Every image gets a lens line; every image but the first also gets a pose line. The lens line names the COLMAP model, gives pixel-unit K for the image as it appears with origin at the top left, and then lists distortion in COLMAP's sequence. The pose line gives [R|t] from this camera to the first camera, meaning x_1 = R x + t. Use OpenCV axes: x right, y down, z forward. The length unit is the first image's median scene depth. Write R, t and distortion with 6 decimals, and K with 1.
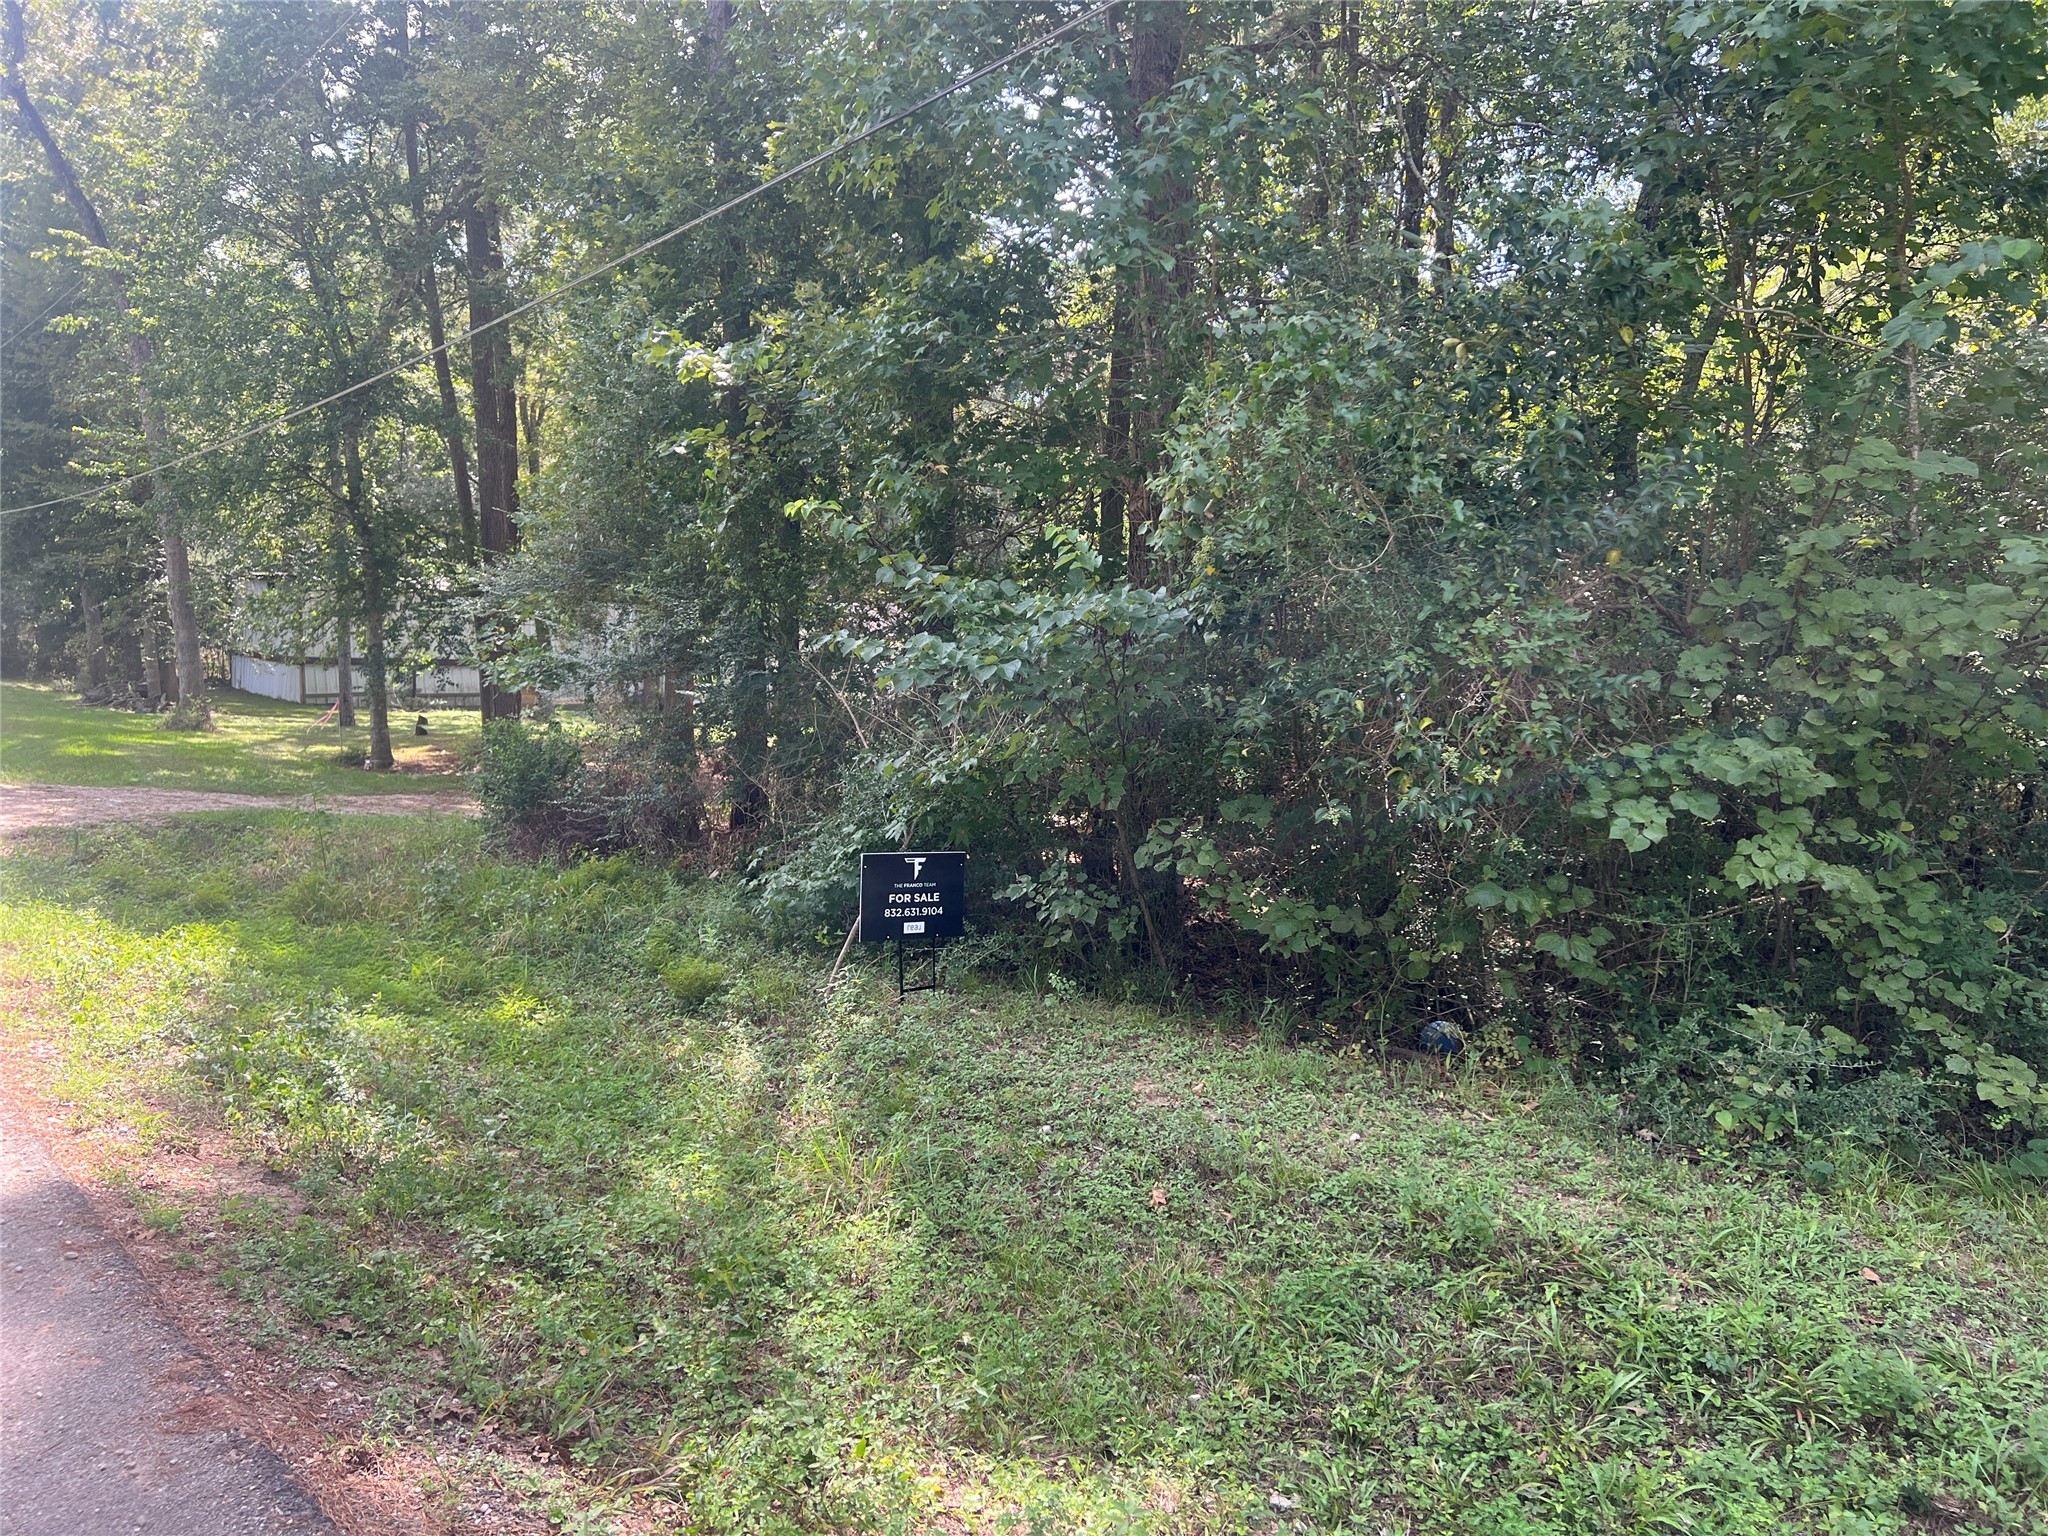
lens RADIAL K [[1528.2, 0, 1024.0], [0, 1528.2, 768.0], [0, 0, 1]] dist [0.010091, 0.002708]
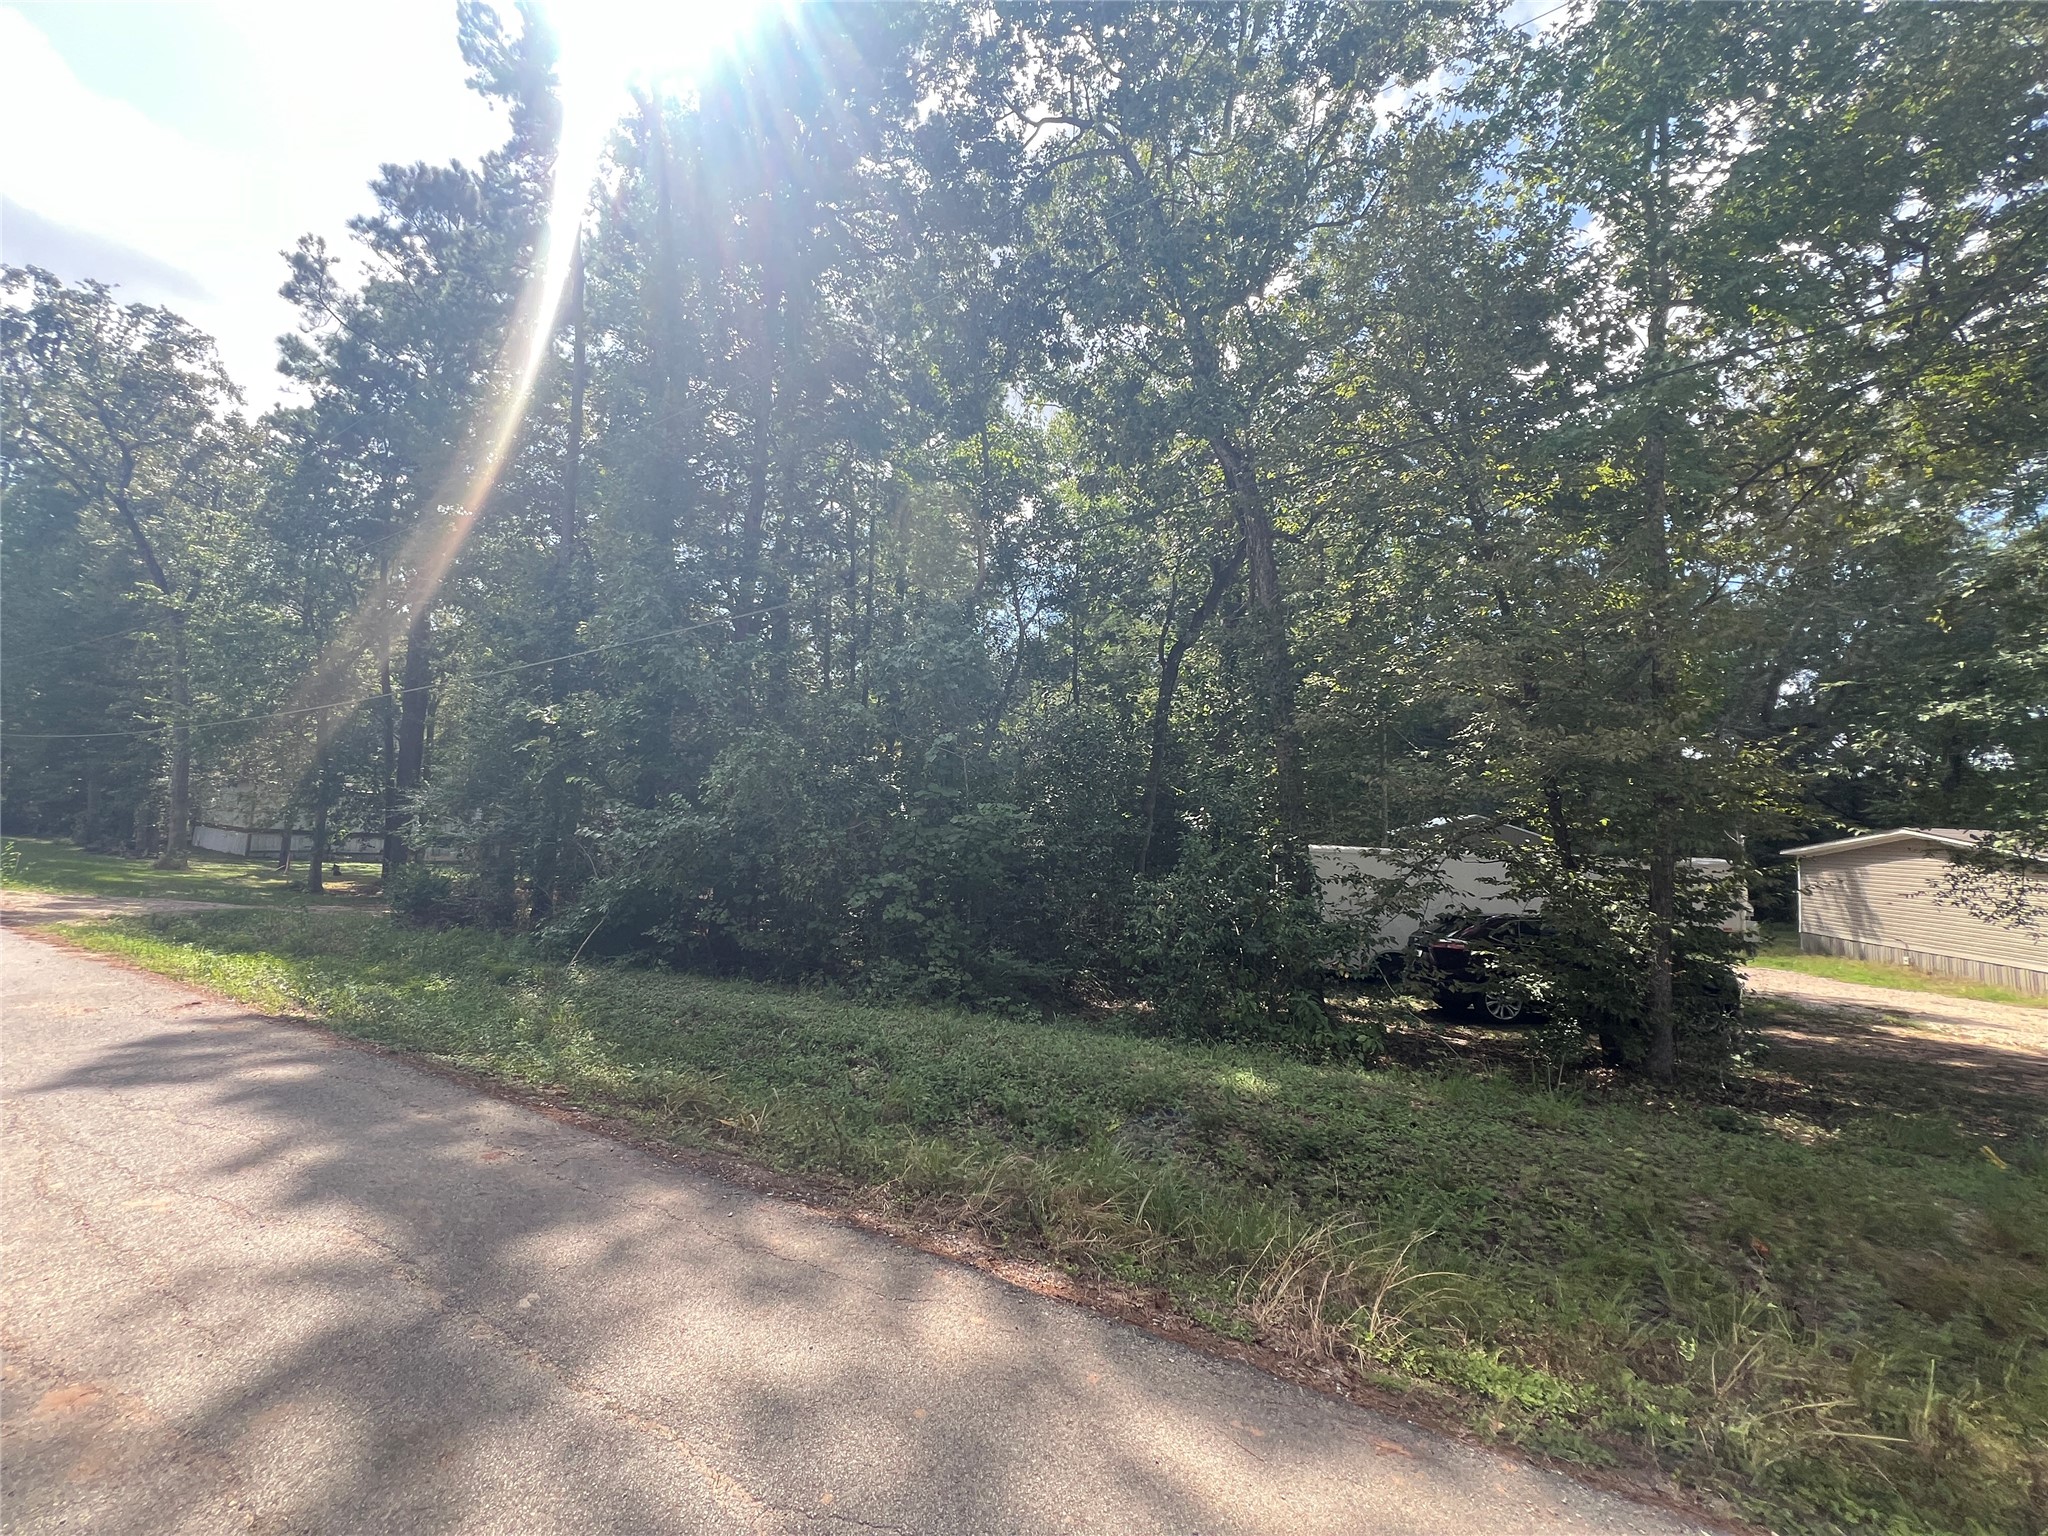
lens RADIAL K [[813.6, 0, 1024.0], [0, 813.6, 768.0], [0, 0, 1]] dist [-0.000550, -0.000078]
pose [[0.942783, 0.066269, 0.326754, 0.086591], [-0.008757, 0.984631, -0.174429, 0.031971], [-0.333291, 0.161587, 0.928874, -0.381811]]
